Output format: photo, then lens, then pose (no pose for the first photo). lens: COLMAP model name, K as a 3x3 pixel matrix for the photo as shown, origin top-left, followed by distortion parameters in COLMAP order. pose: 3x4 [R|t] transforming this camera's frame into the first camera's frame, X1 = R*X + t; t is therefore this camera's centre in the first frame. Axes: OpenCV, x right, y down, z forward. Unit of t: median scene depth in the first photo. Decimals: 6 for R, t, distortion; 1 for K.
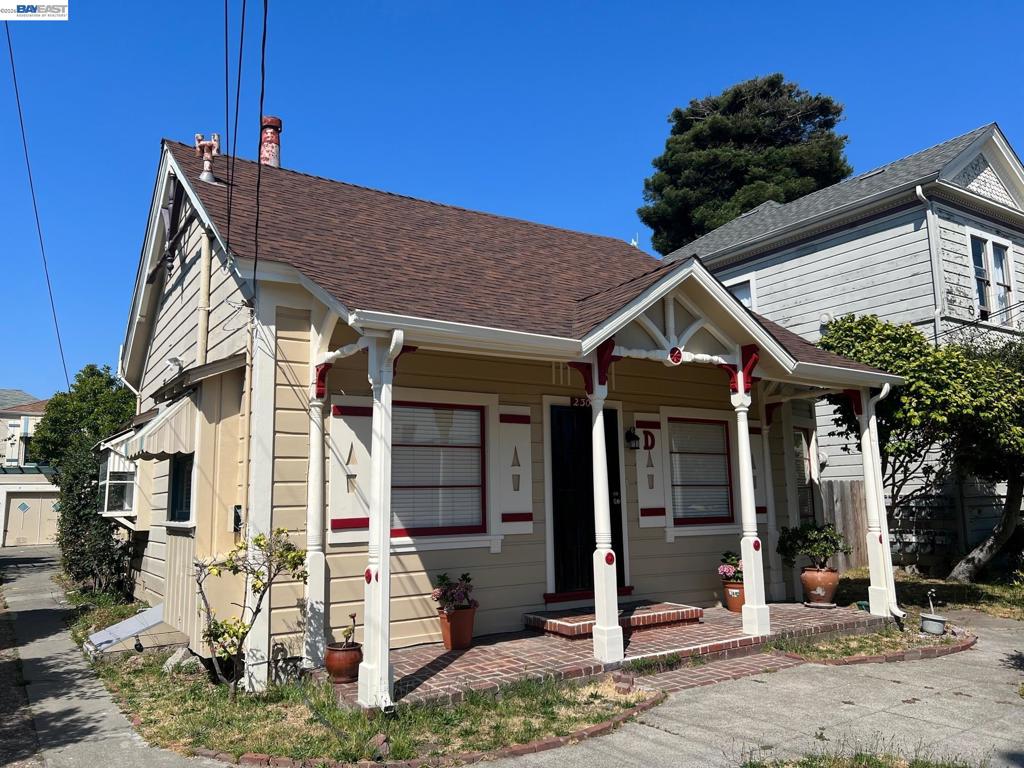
lens RADIAL K [[771.6, 0, 510.9], [0, 771.6, 385.4], [0, 0, 1]] dist [0.065411, -0.069650]
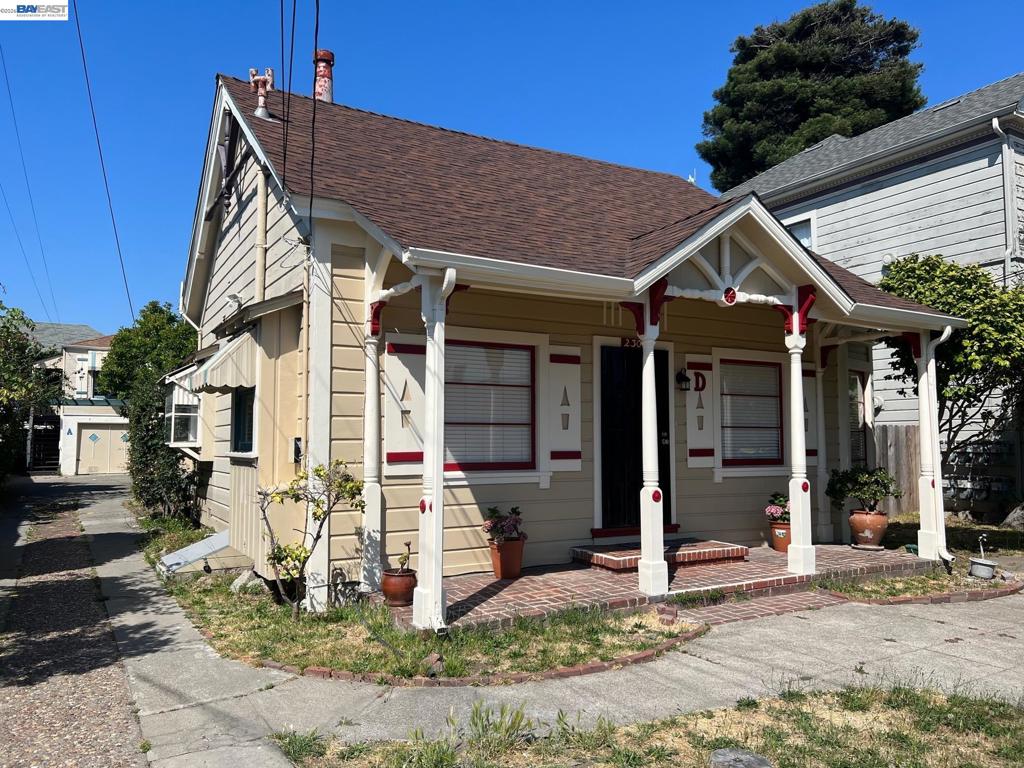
lens RADIAL K [[771.6, 0, 518.0], [0, 771.6, 390.9], [0, 0, 1]] dist [0.065411, -0.069650]
pose [[0.998375, 0.014667, -0.055067, -0.000566], [-0.010037, 0.996463, 0.083437, 0.002117], [0.056096, -0.082748, 0.994990, -0.009713]]
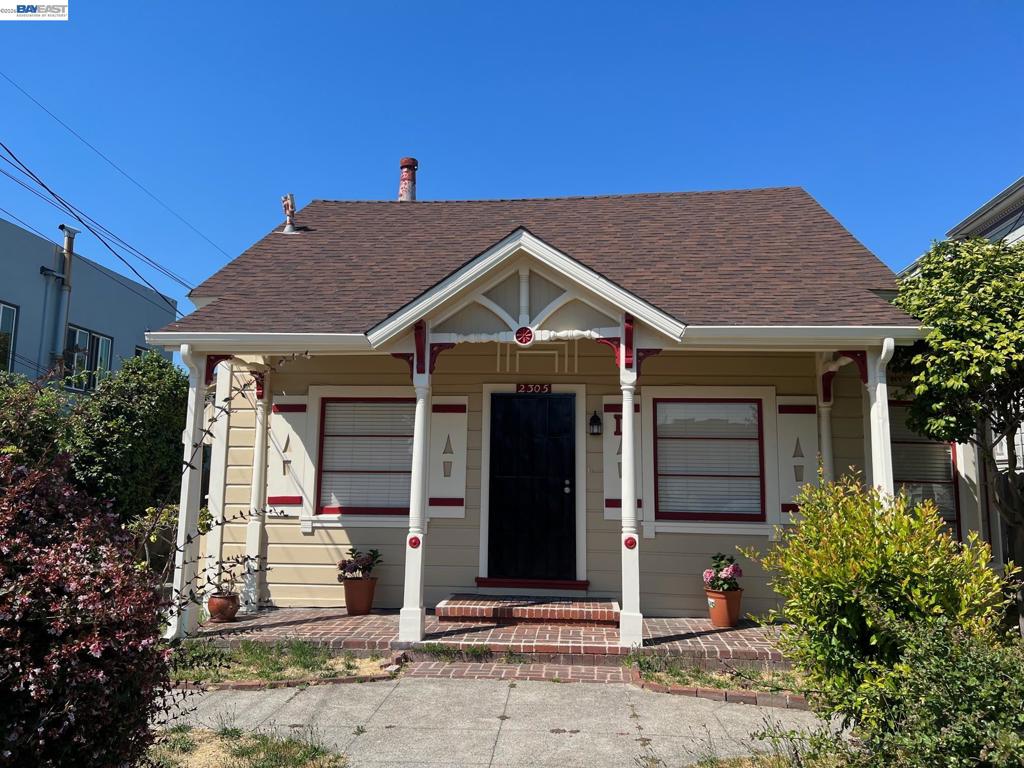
lens RADIAL K [[771.6, 0, 518.9], [0, 771.6, 386.9], [0, 0, 1]] dist [0.065411, -0.069650]
pose [[0.779695, -0.054985, -0.623740, 0.742543], [0.064834, 0.997872, -0.006922, 0.027880], [0.622793, -0.035043, 0.781601, 0.242367]]
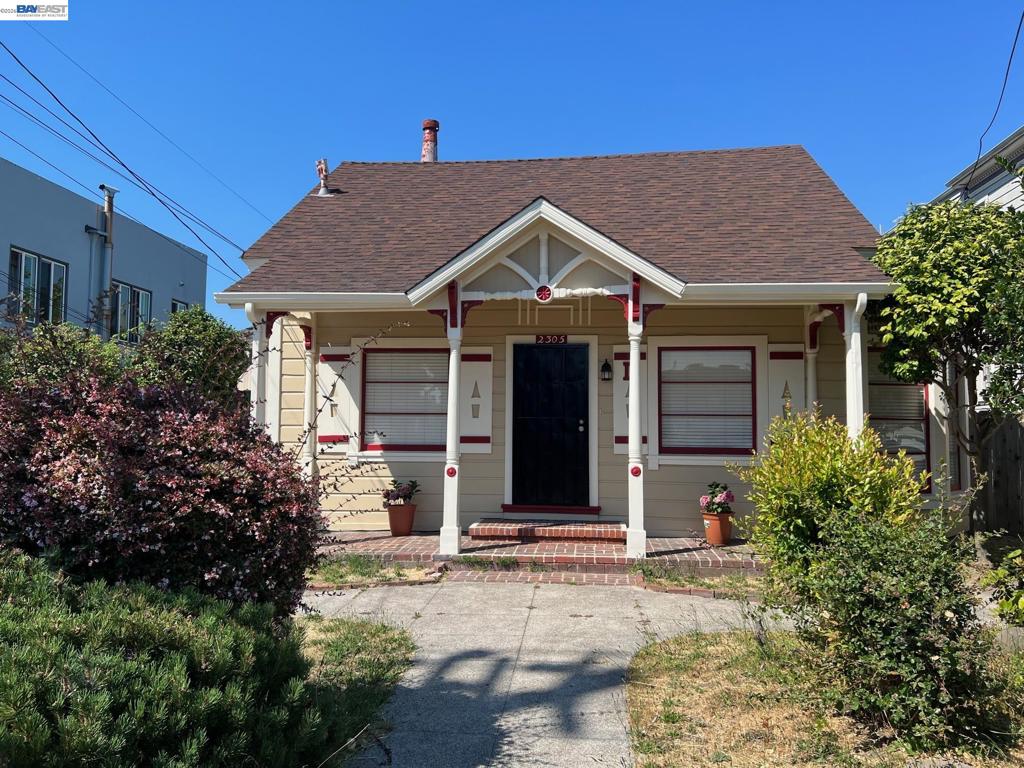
lens RADIAL K [[771.6, 0, 519.7], [0, 771.6, 392.3], [0, 0, 1]] dist [0.065411, -0.069650]
pose [[0.770301, -0.012784, -0.637552, 0.815892], [0.072176, 0.995122, 0.067251, 0.022206], [0.633583, -0.097819, 0.767466, 0.132603]]
